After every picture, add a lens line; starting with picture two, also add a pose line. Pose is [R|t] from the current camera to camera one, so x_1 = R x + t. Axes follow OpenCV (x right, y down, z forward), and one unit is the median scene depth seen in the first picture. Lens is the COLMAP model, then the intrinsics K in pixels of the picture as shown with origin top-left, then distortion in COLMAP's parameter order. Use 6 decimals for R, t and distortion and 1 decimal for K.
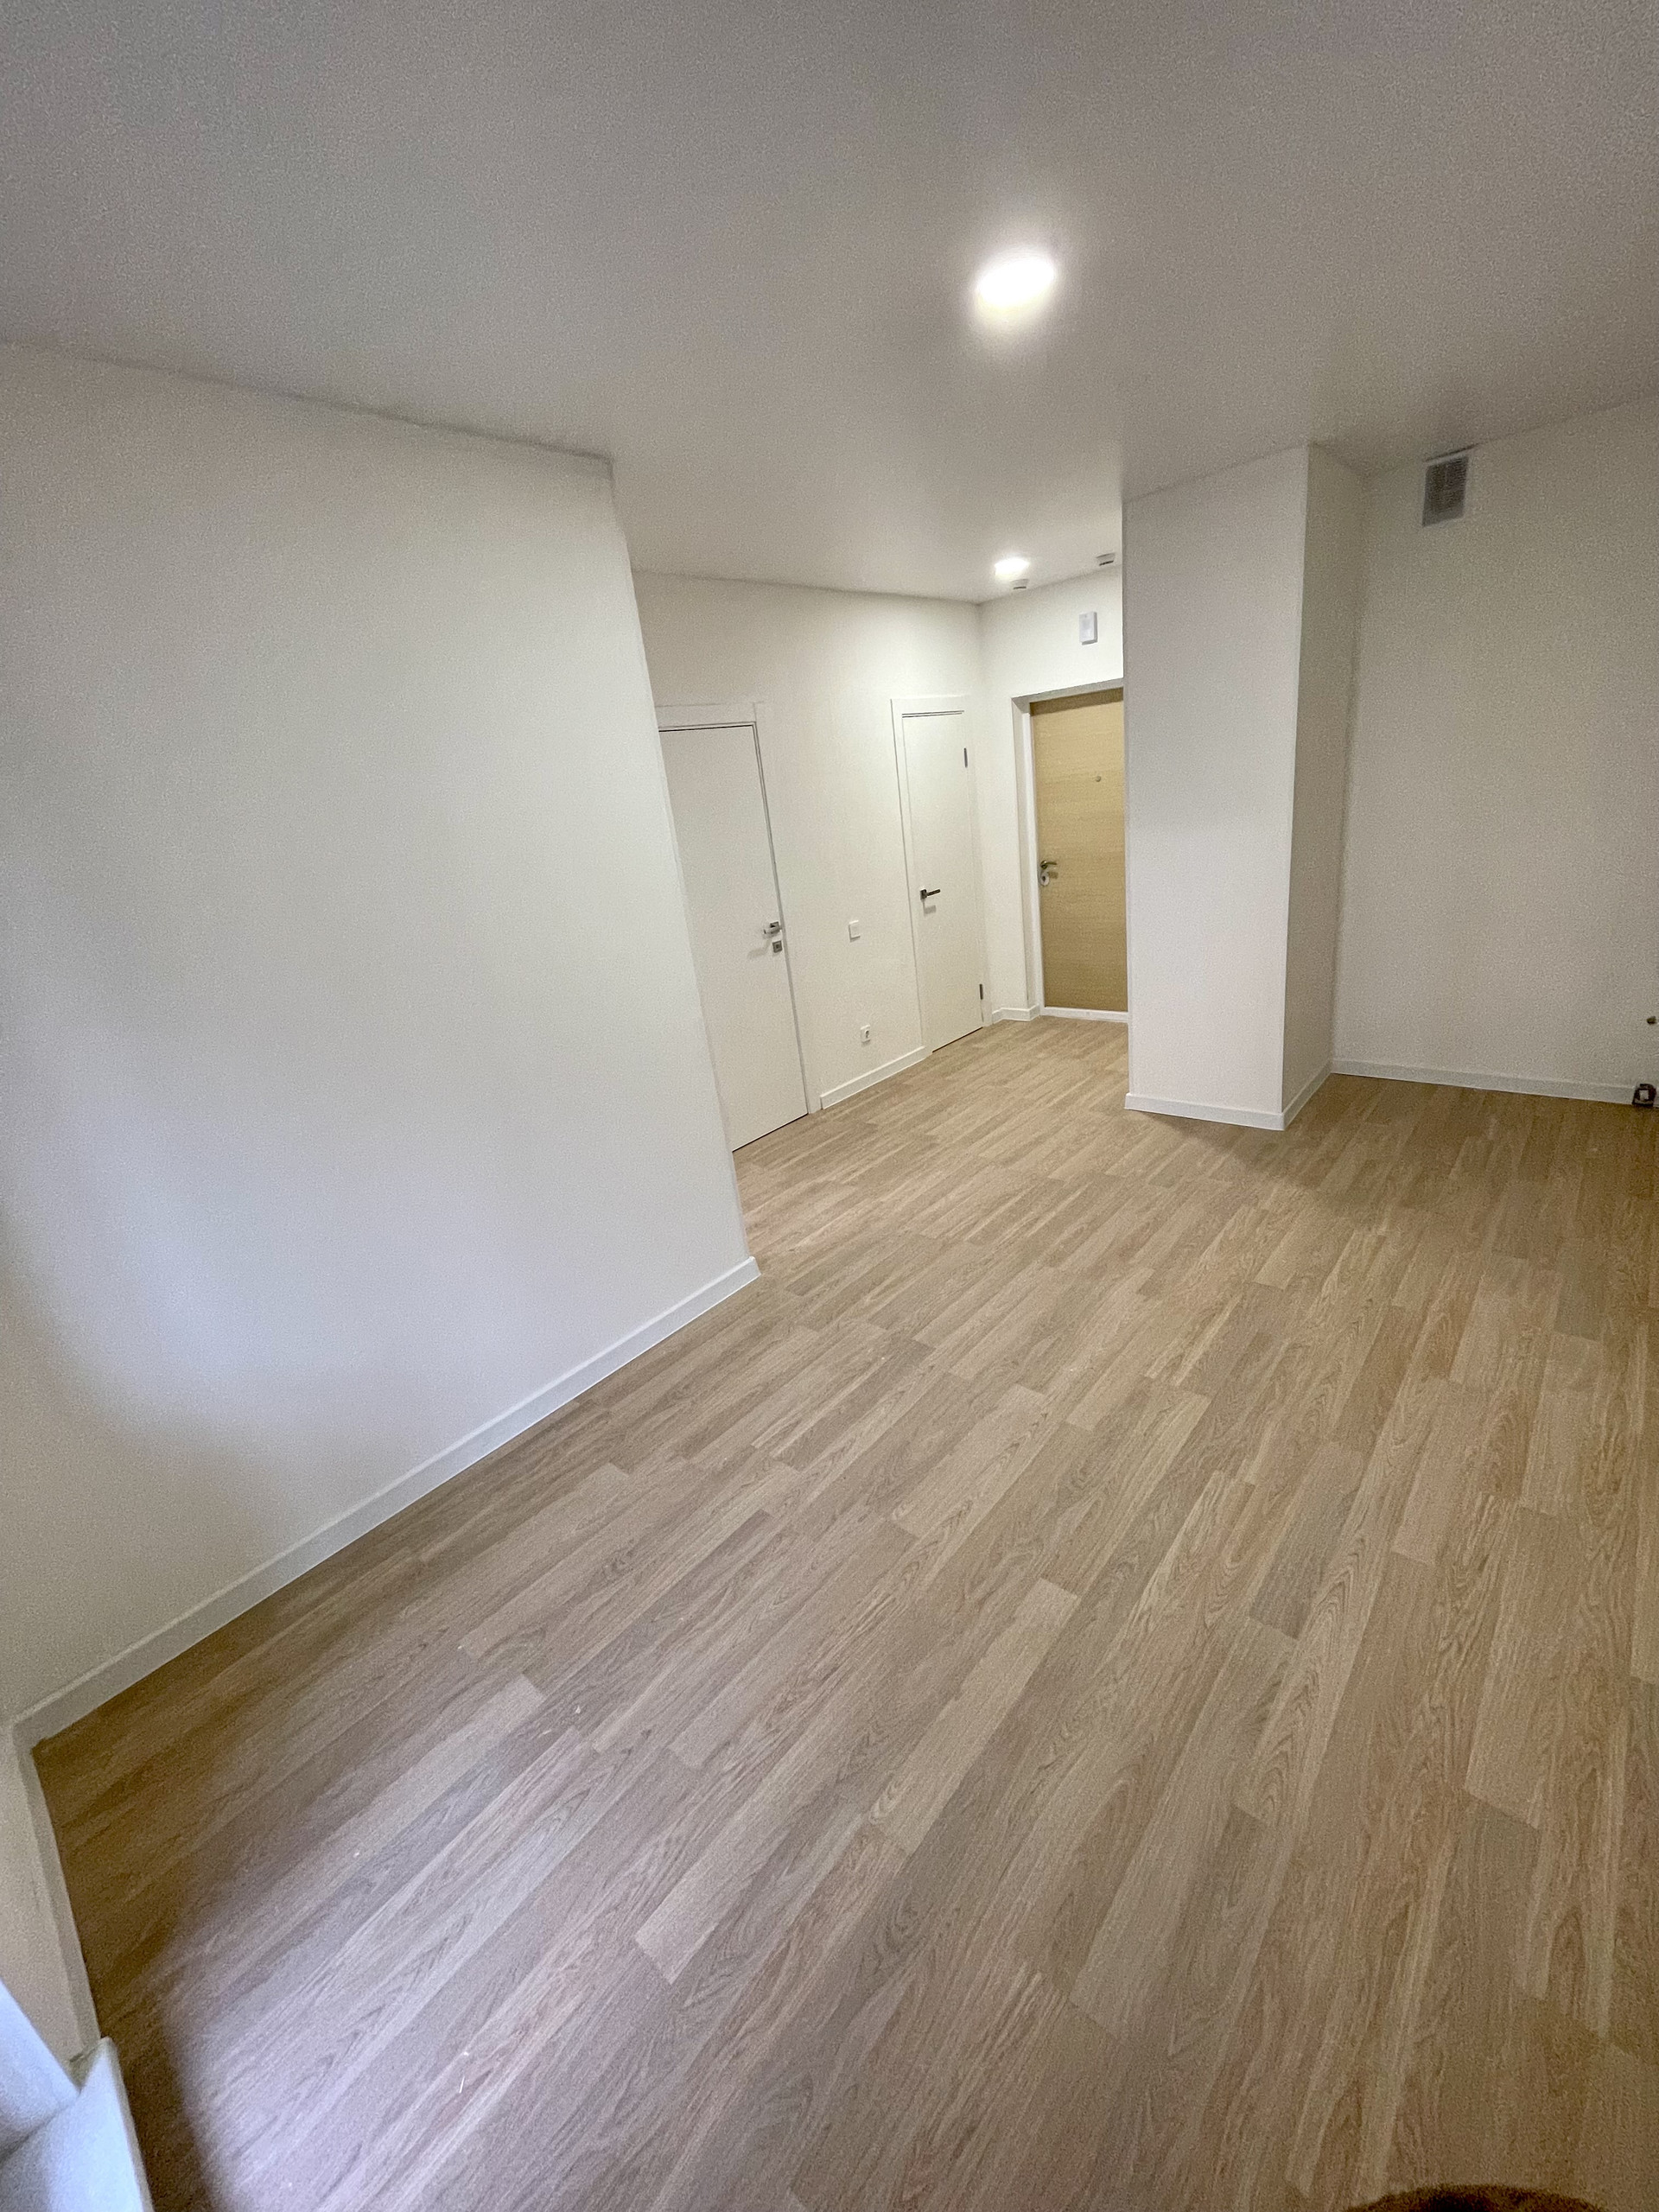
lens RADIAL K [[894.3, 0, 824.7], [0, 894.3, 1100.8], [0, 0, 1]] dist [-0.000169, 0.000046]
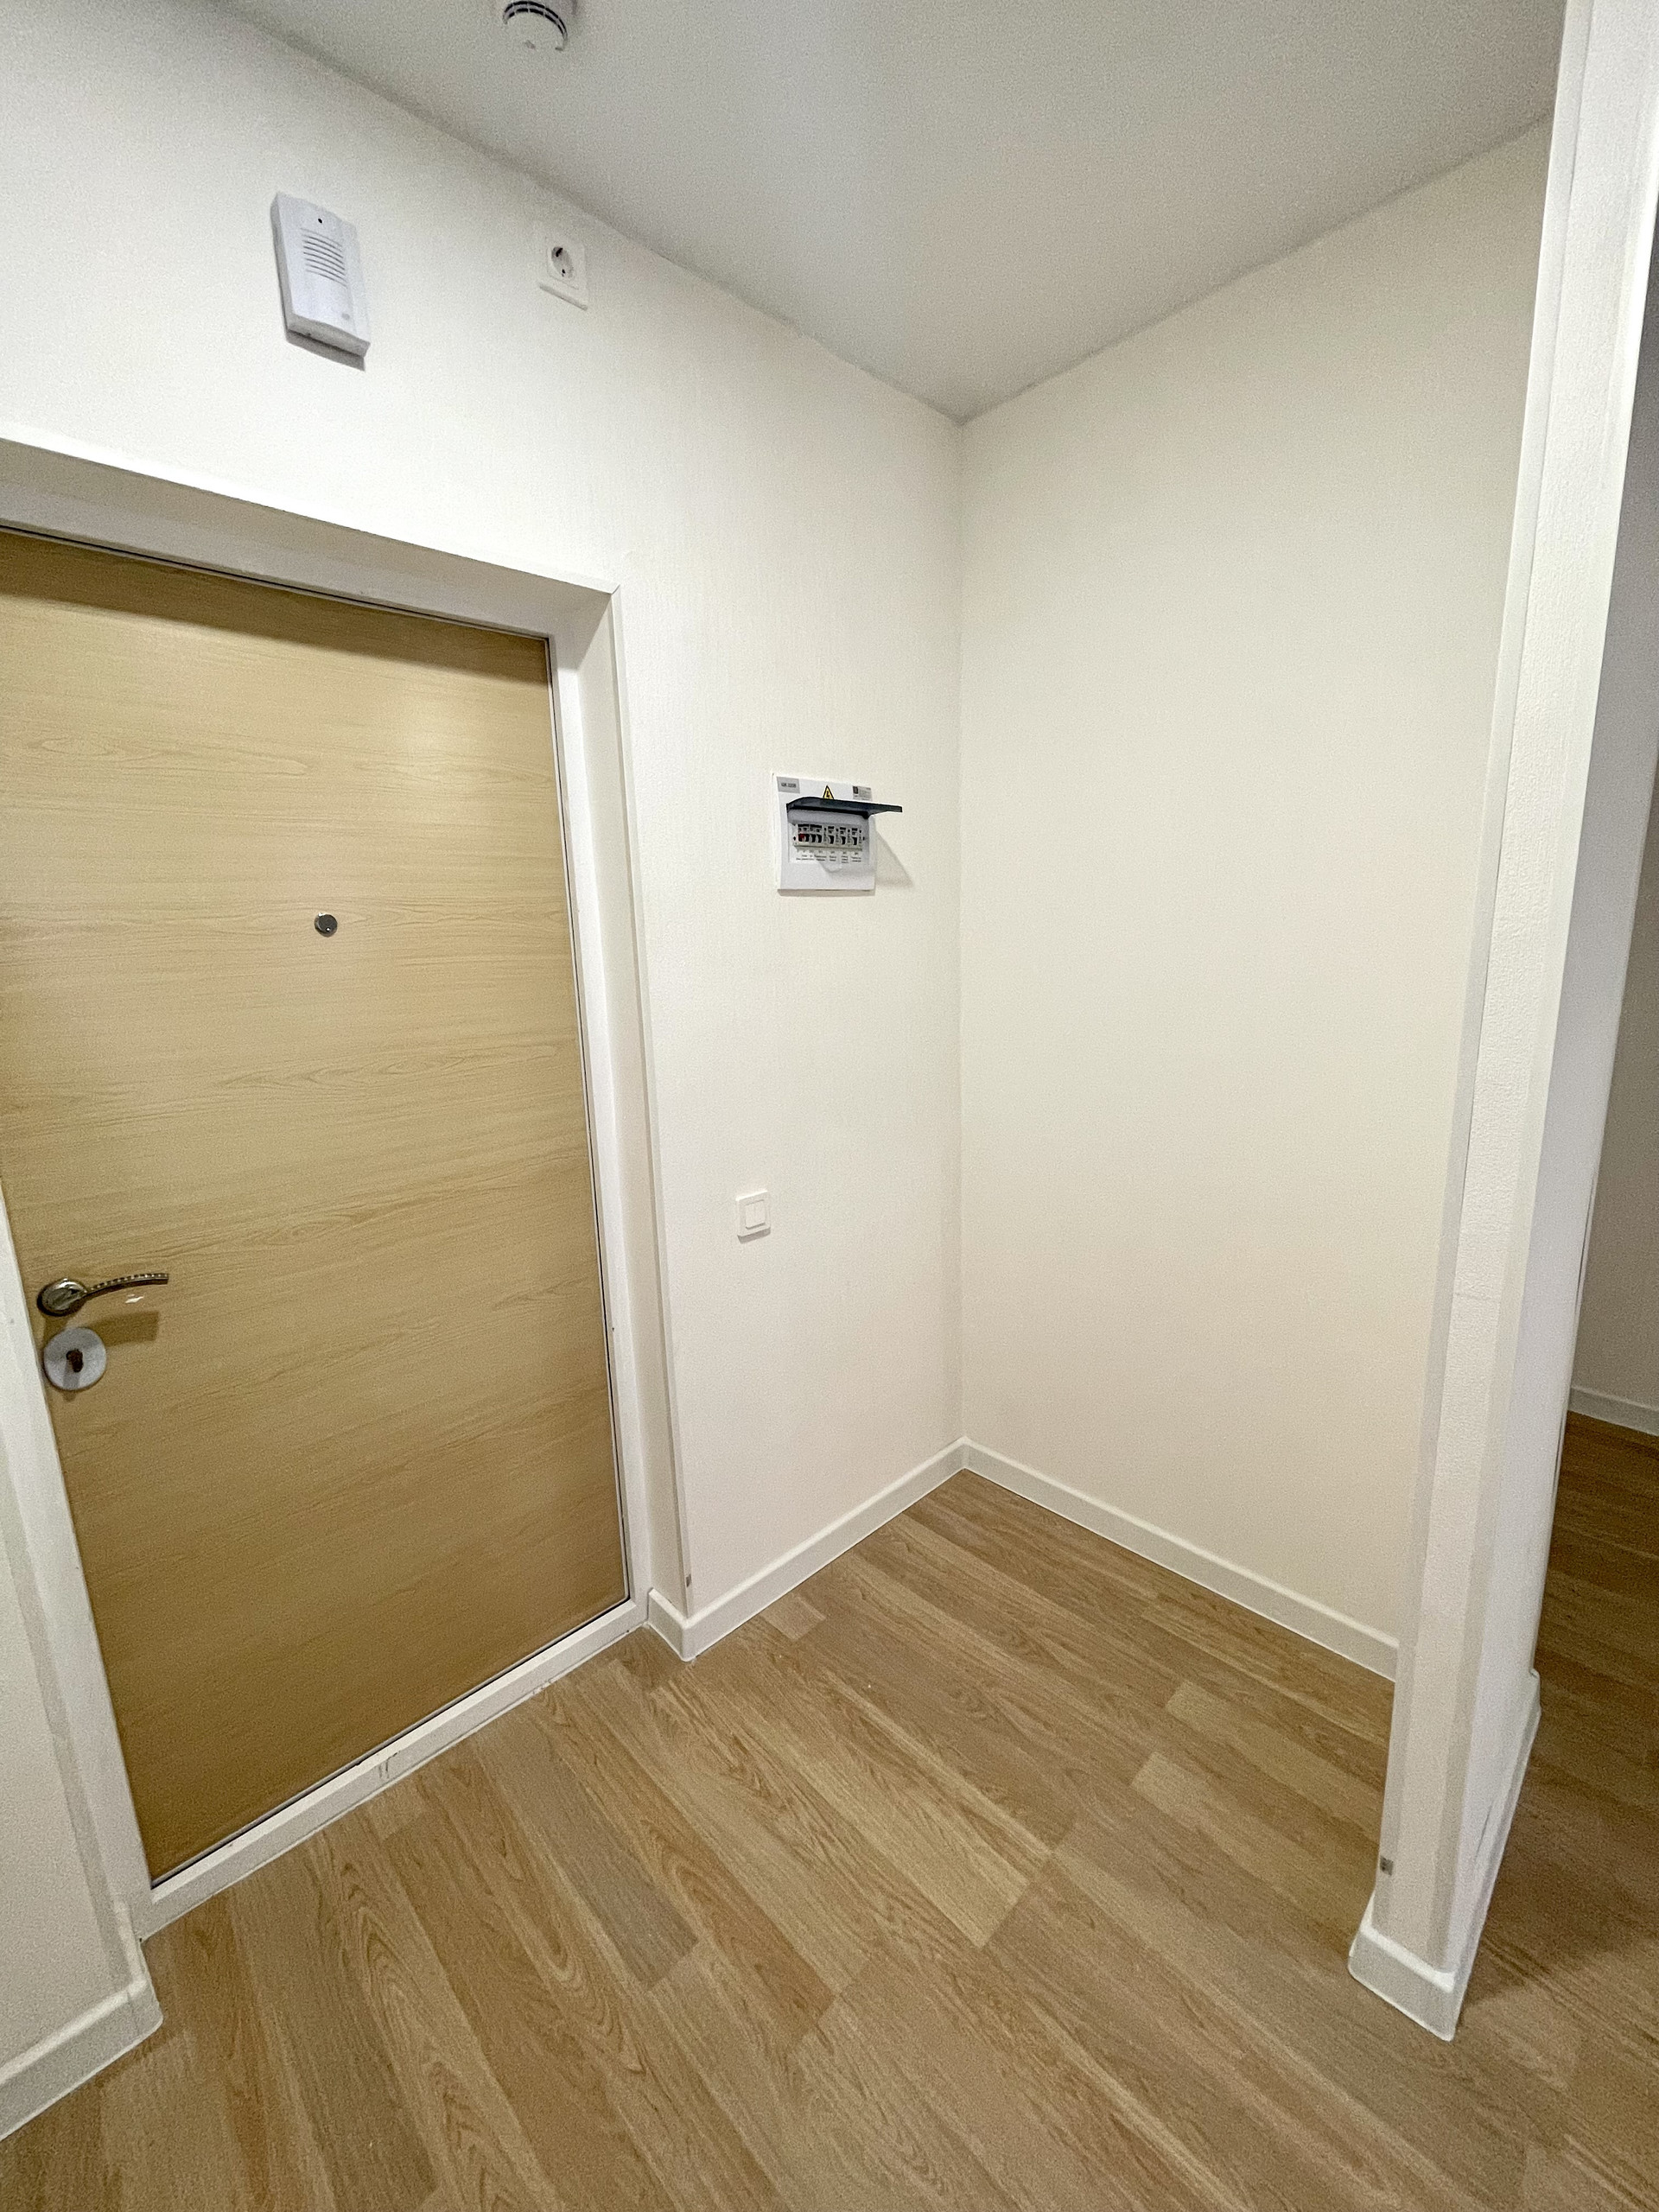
lens RADIAL K [[894.3, 0, 821.8], [0, 894.3, 1101.8], [0, 0, 1]] dist [-0.000169, 0.000046]
pose [[0.078522, -0.097082, 0.992174, -0.410615], [0.332806, 0.940703, 0.065707, -0.014735], [-0.939720, 0.325042, 0.106175, 0.286873]]
